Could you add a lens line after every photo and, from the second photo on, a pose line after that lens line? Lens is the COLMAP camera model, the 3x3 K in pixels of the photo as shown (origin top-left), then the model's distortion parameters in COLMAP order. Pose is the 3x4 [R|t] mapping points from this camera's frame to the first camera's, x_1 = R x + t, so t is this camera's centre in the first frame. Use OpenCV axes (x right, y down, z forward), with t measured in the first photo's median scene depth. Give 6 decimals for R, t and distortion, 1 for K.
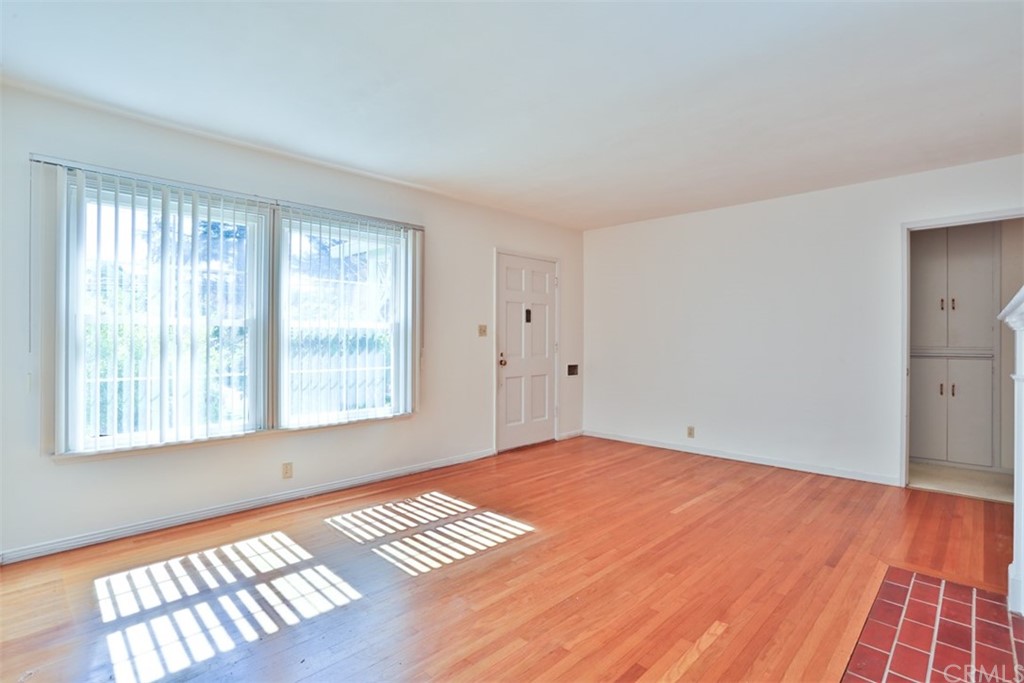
lens RADIAL K [[491.8, 0, 517.5], [0, 491.8, 339.8], [0, 0, 1]] dist [-0.075875, 0.029802]
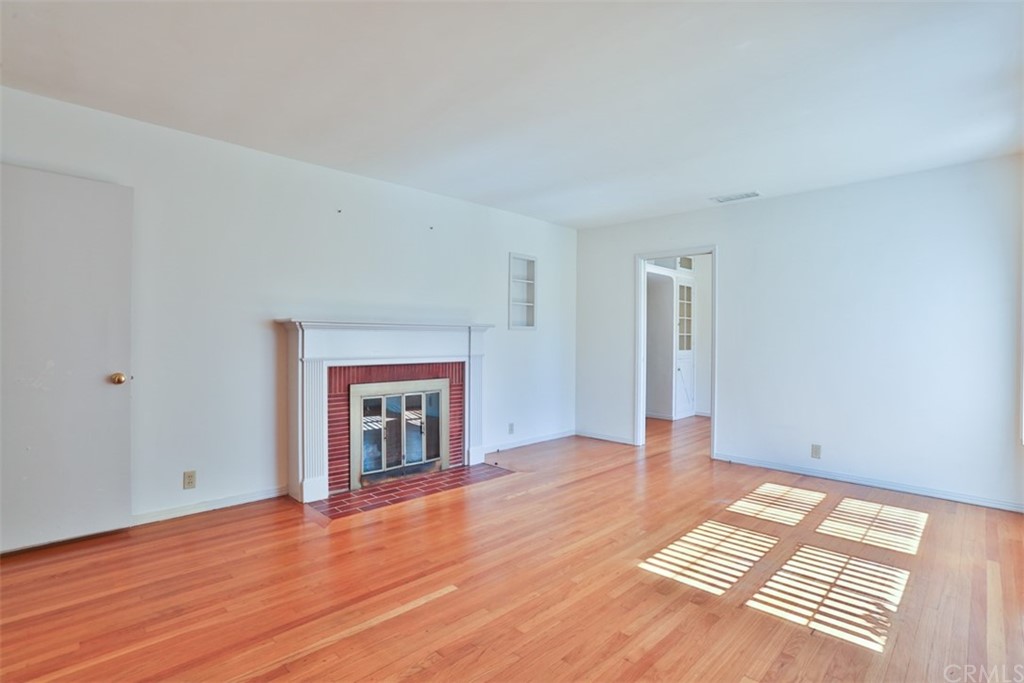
lens RADIAL K [[491.8, 0, 517.5], [0, 491.8, 339.8], [0, 0, 1]] dist [-0.075875, 0.029802]
pose [[-0.999969, -0.007056, 0.003591, 0.218161], [-0.007052, 0.999975, 0.001100, 0.000880], [-0.003598, 0.001074, -0.999993, 1.645889]]
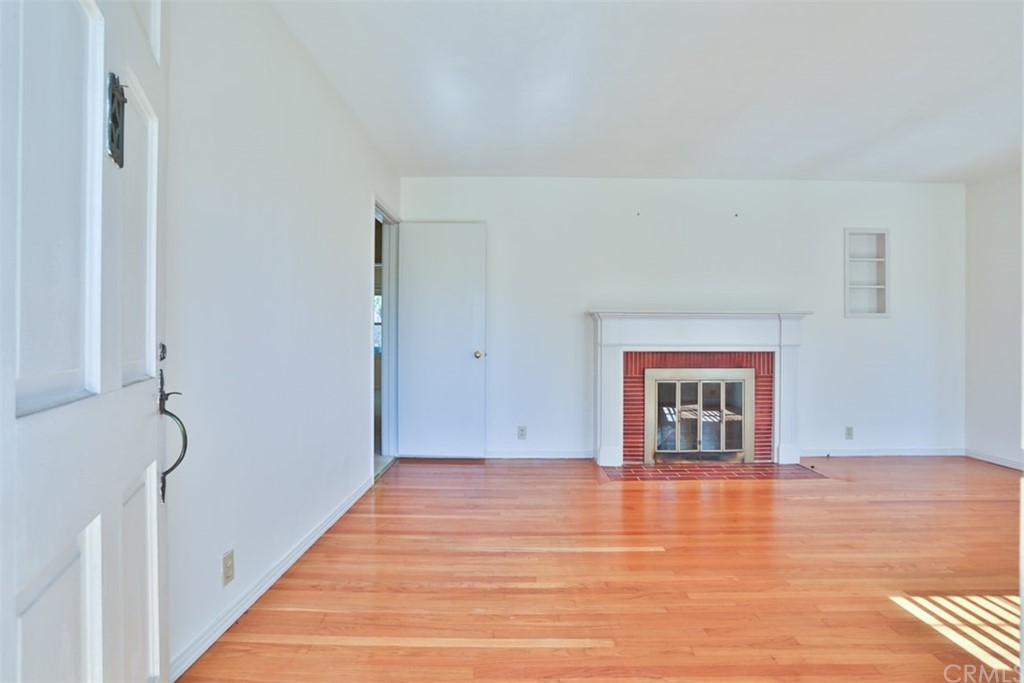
lens RADIAL K [[491.8, 0, 517.5], [0, 491.8, 339.8], [0, 0, 1]] dist [-0.075875, 0.029802]
pose [[-0.707091, -0.007086, 0.707087, -0.049070], [-0.004523, 0.999975, 0.005497, 0.029395], [-0.707108, 0.000689, -0.707105, 1.641082]]
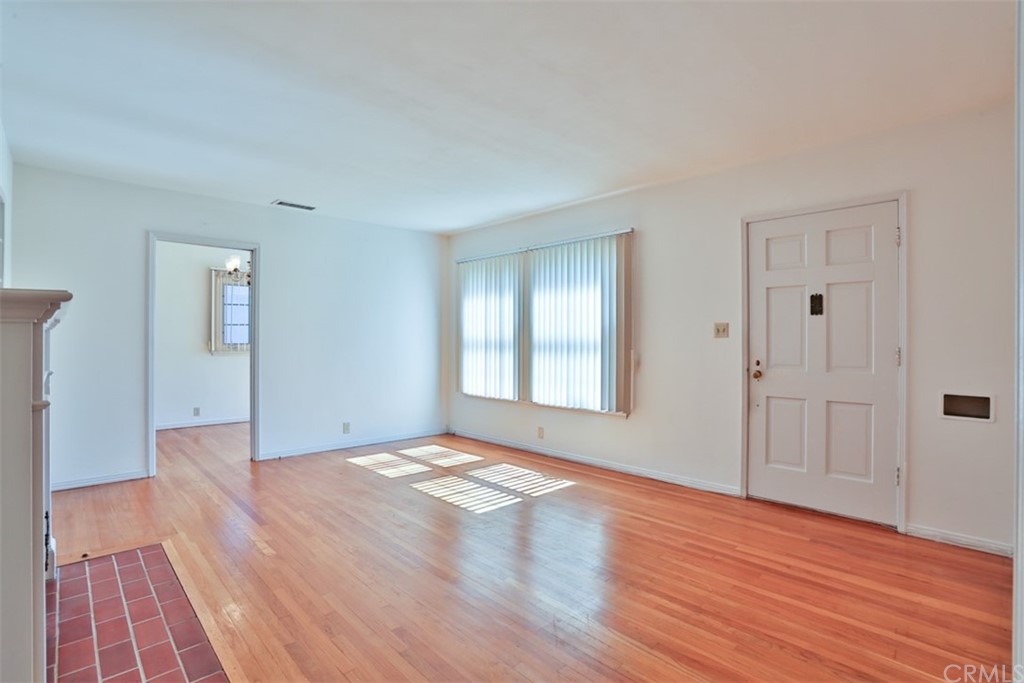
lens RADIAL K [[491.8, 0, 517.5], [0, 491.8, 339.8], [0, 0, 1]] dist [-0.075875, 0.029802]
pose [[-0.024092, -0.001658, -0.999708, 1.020308], [-0.003354, 0.999993, -0.001577, -0.002294], [0.999704, 0.003315, -0.024097, 1.003139]]
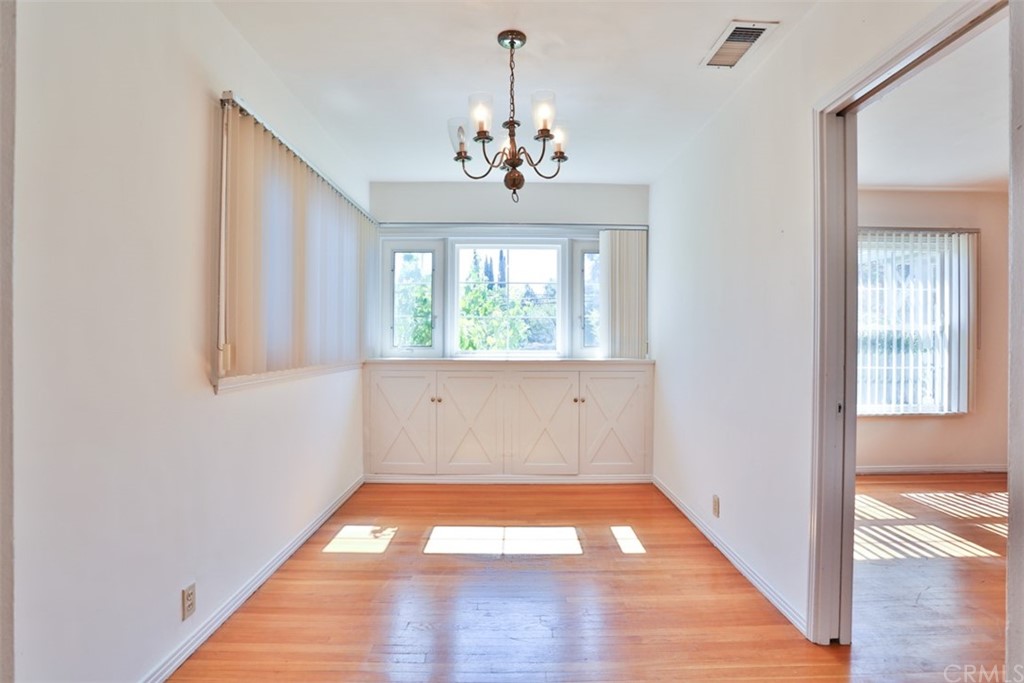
lens RADIAL K [[491.8, 0, 517.5], [0, 491.8, 339.8], [0, 0, 1]] dist [-0.075875, 0.029802]
pose [[0.705260, 0.002392, -0.708944, -0.226682], [-0.001283, 0.999997, 0.002099, -0.004944], [0.708947, -0.000571, 0.705261, -0.447699]]
